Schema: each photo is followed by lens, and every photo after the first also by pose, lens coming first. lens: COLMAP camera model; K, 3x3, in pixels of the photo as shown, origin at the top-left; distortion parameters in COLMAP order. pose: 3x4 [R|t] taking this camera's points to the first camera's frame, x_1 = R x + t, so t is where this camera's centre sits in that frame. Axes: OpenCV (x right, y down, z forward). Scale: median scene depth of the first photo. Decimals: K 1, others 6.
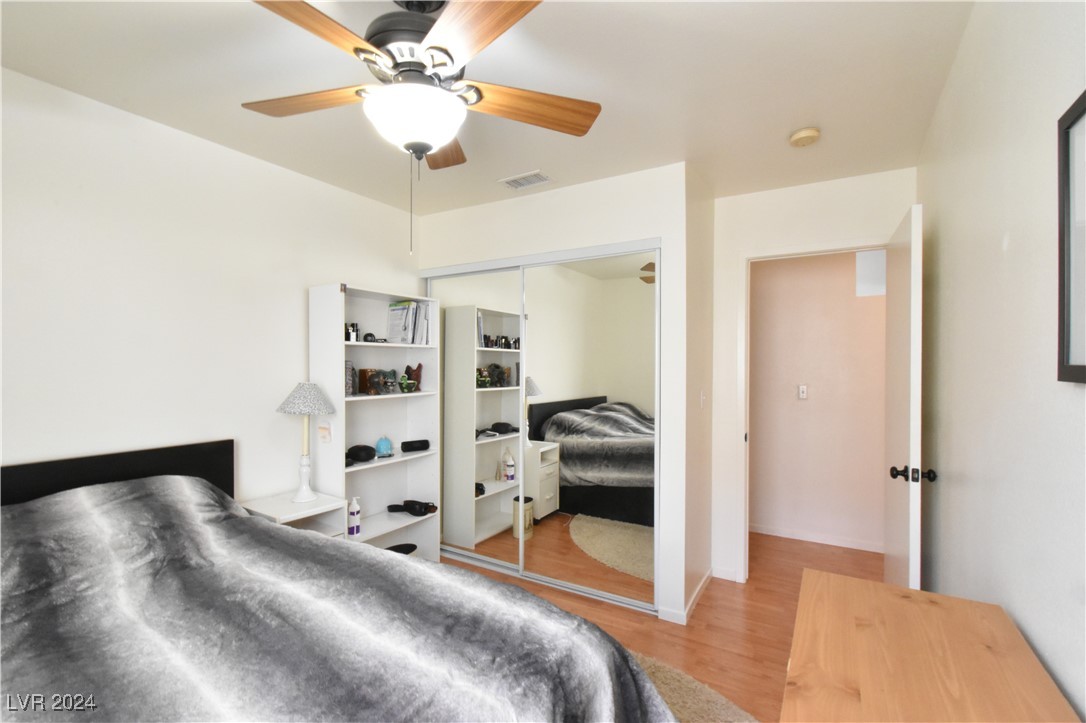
lens RADIAL K [[477.1, 0, 545.3], [0, 477.1, 364.4], [0, 0, 1]] dist [0.002420, 0.000118]
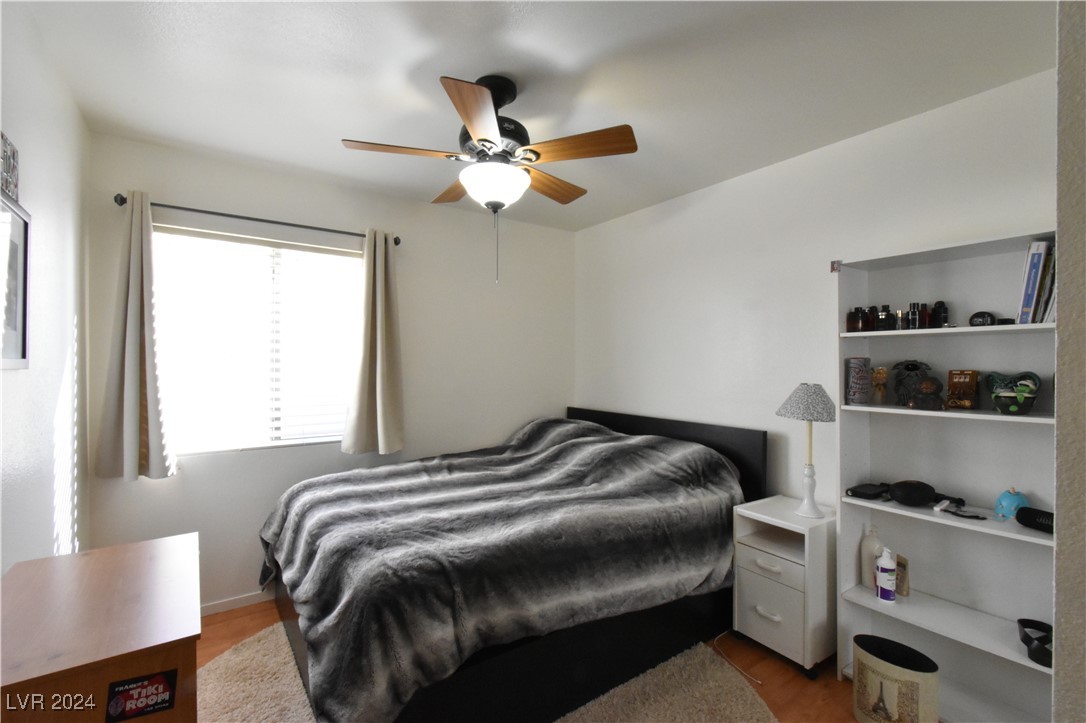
lens RADIAL K [[477.1, 0, 545.3], [0, 477.1, 364.4], [0, 0, 1]] dist [0.002420, 0.000118]
pose [[-0.390846, 0.001483, -0.920455, 0.493900], [-0.003870, 0.999987, 0.003254, 0.001977], [0.920448, 0.004834, -0.390835, 0.868927]]
